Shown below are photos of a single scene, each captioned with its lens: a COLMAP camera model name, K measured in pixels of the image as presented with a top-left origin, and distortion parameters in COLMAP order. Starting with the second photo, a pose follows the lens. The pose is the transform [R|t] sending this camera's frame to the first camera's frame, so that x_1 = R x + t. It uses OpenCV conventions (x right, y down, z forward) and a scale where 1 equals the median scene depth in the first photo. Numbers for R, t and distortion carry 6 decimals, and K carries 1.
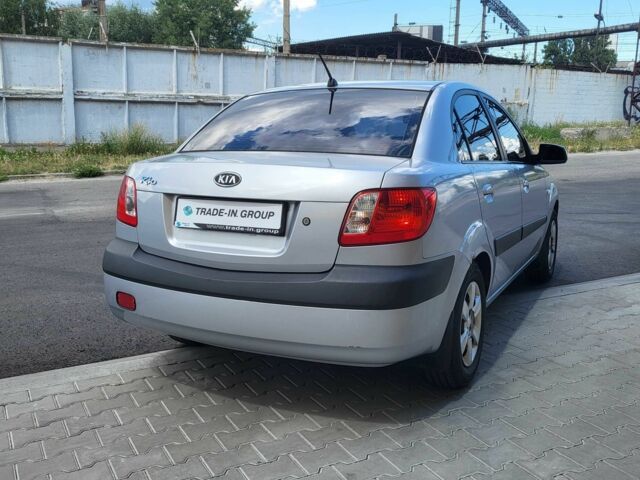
lens RADIAL K [[650.5, 0, 320.0], [0, 650.5, 240.0], [0, 0, 1]] dist [0.046011, -0.016930]
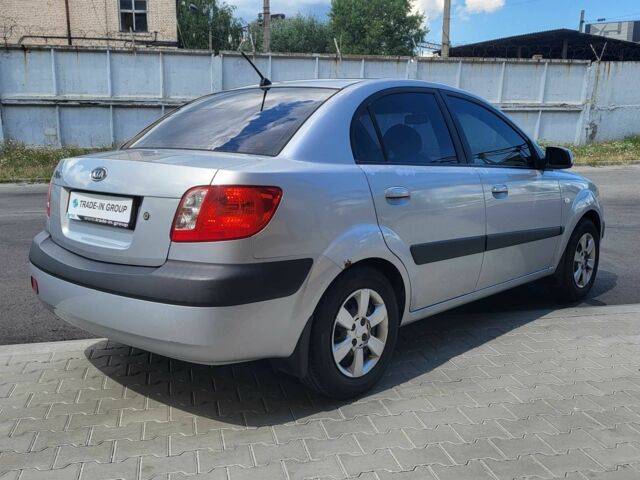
lens RADIAL K [[651.8, 0, 313.5], [0, 651.8, 242.6], [0, 0, 1]] dist [0.035705, -0.003498]
pose [[0.960345, 0.046201, -0.274958, 0.290846], [-0.047771, 0.998858, 0.000987, -0.000330], [0.274690, 0.012187, 0.961456, 0.048417]]
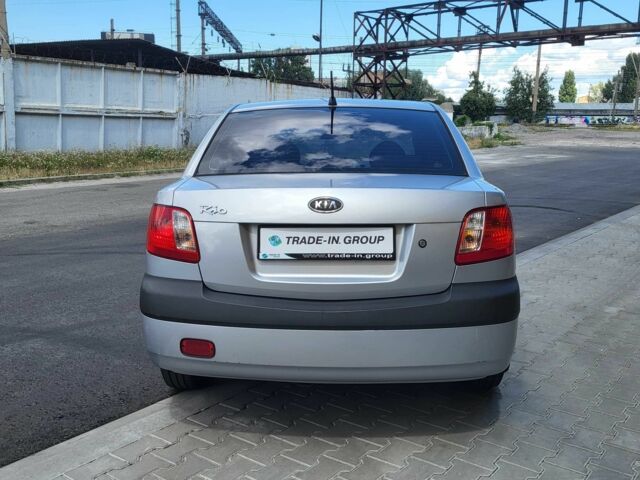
lens RADIAL K [[644.6, 0, 319.6], [0, 644.6, 247.9], [0, 0, 1]] dist [0.040247, 0.000596]
pose [[0.908967, -0.072450, 0.410525, -0.321206], [0.072637, 0.997243, 0.015165, -0.027277], [-0.410492, 0.016035, 0.911723, 0.093441]]
